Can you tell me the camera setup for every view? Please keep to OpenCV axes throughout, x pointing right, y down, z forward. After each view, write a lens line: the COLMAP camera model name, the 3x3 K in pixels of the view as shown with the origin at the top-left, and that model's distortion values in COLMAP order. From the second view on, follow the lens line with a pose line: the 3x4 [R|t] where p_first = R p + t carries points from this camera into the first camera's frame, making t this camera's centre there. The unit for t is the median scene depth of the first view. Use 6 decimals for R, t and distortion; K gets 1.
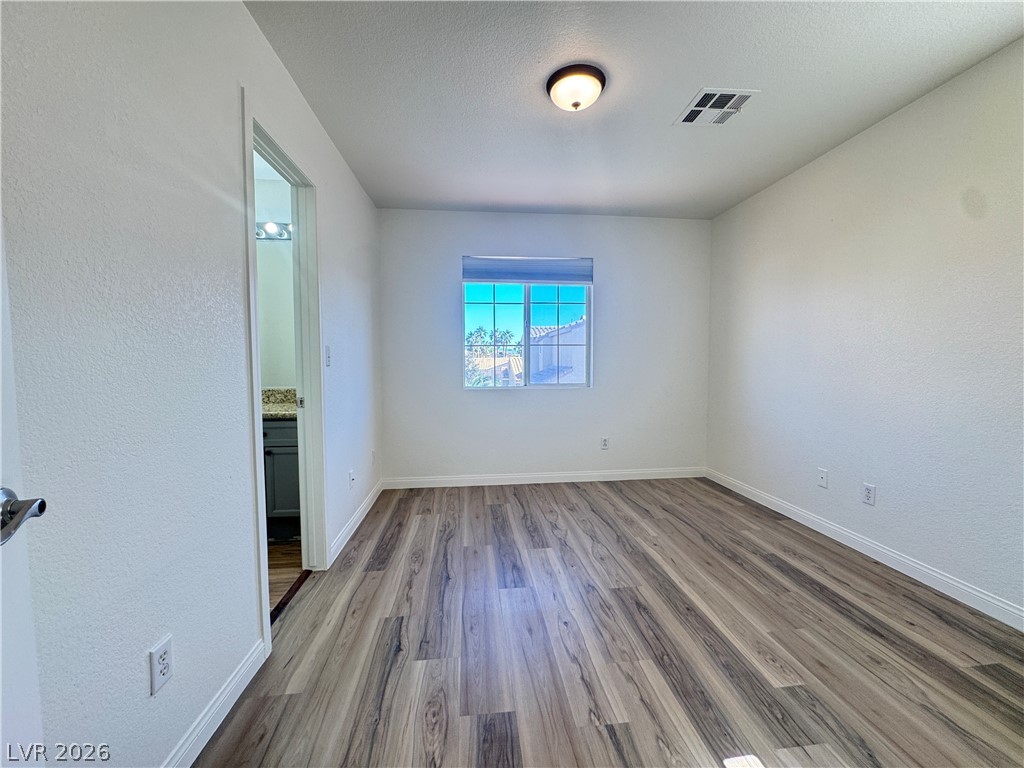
lens RADIAL K [[409.6, 0, 513.3], [0, 409.6, 383.0], [0, 0, 1]] dist [-0.004442, 0.000754]
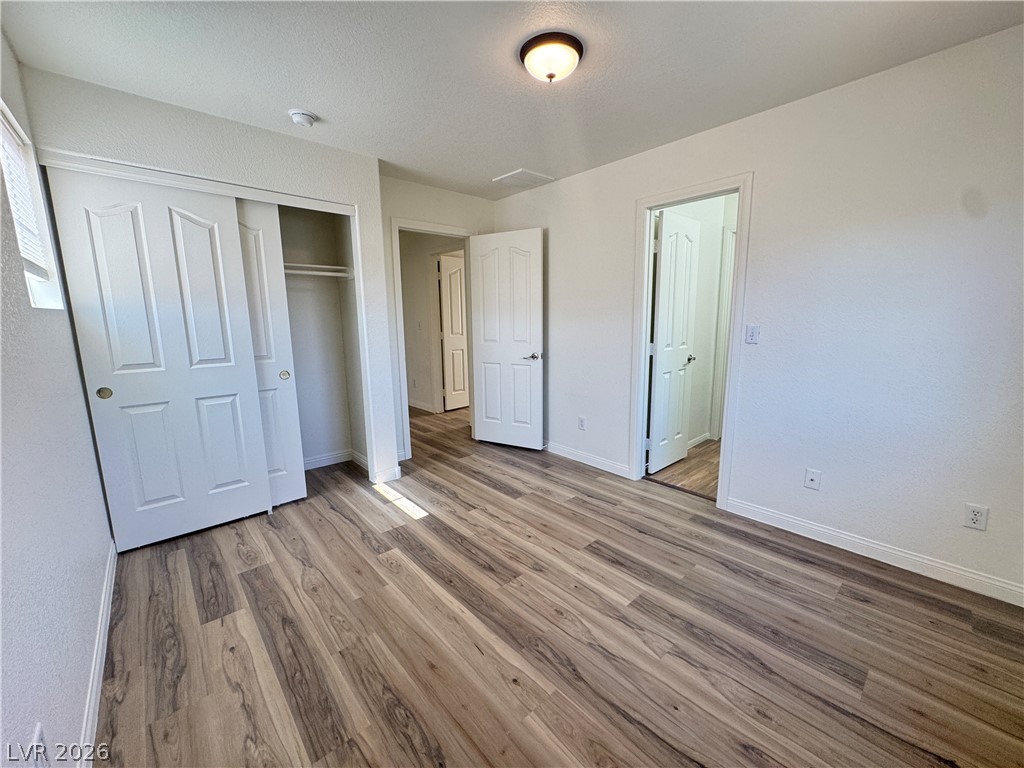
lens RADIAL K [[409.6, 0, 513.3], [0, 409.6, 383.0], [0, 0, 1]] dist [-0.004442, 0.000754]
pose [[-0.810866, 0.110546, -0.574697, 0.790075], [-0.015266, 0.977668, 0.209599, -0.178975], [0.585033, 0.178730, -0.791070, 1.711748]]
